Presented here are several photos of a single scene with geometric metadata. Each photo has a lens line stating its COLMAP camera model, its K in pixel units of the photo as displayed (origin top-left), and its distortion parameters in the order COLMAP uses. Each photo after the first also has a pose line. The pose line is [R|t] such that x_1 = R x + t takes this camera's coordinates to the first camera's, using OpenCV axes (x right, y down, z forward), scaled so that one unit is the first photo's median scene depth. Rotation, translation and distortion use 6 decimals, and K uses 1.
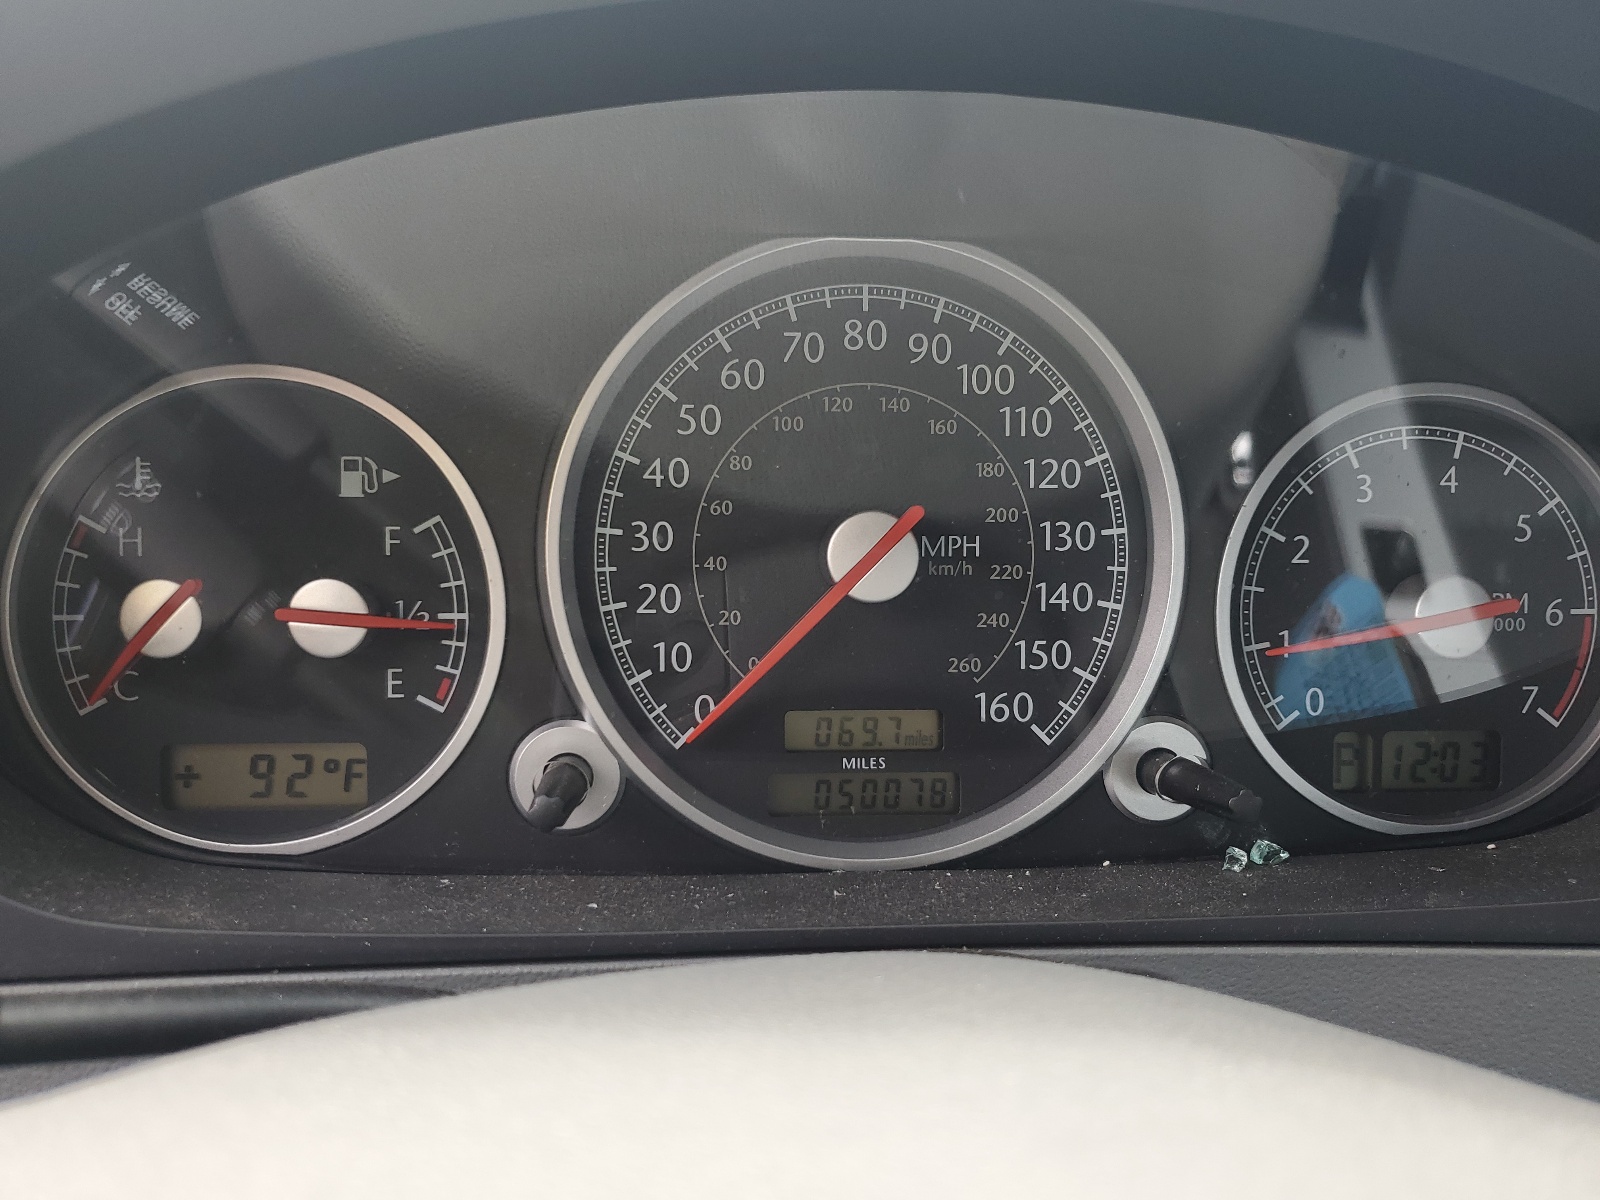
lens RADIAL K [[1209.5, 0, 799.4], [0, 1209.5, 600.4], [0, 0, 1]] dist [0.002047, 0.000687]
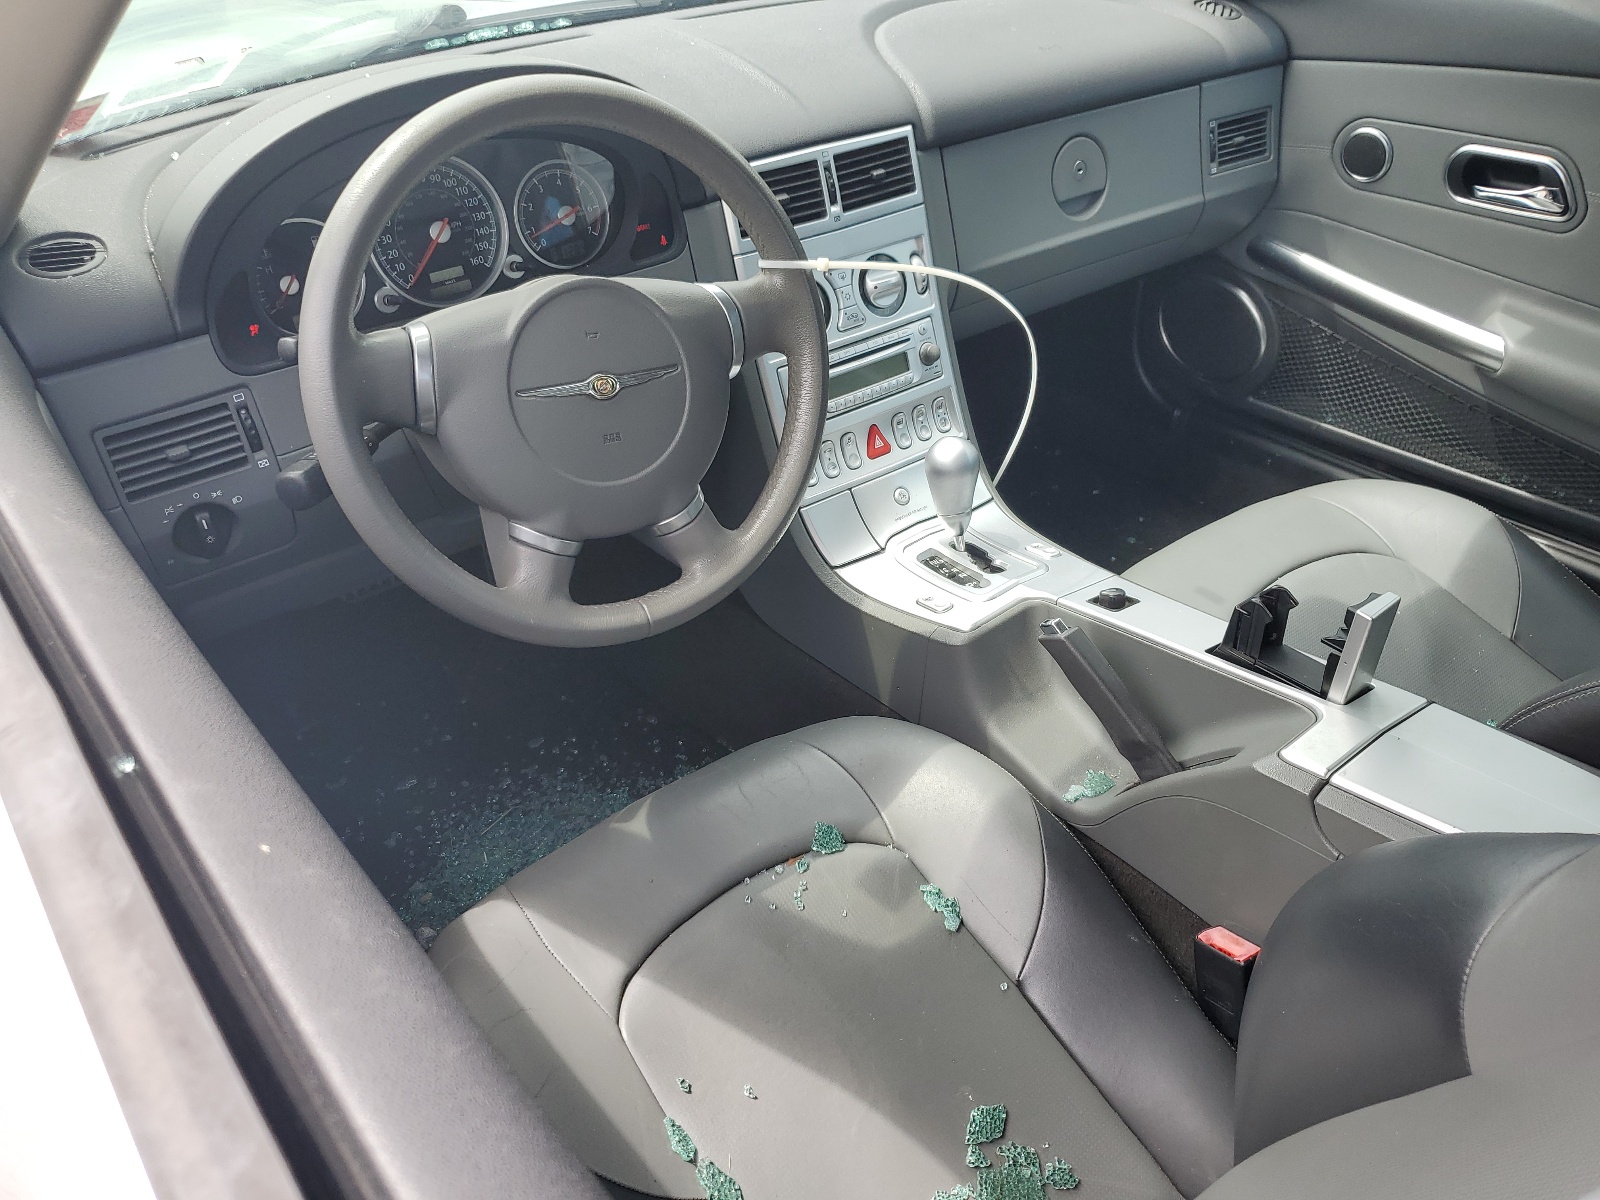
lens RADIAL K [[1209.5, 0, 801.2], [0, 1209.5, 599.2], [0, 0, 1]] dist [0.002047, 0.000687]
pose [[0.807974, -0.369619, 0.458867, -1.321037], [0.201298, 0.905074, 0.374593, -0.201207], [-0.553766, -0.210292, 0.805680, -3.360737]]
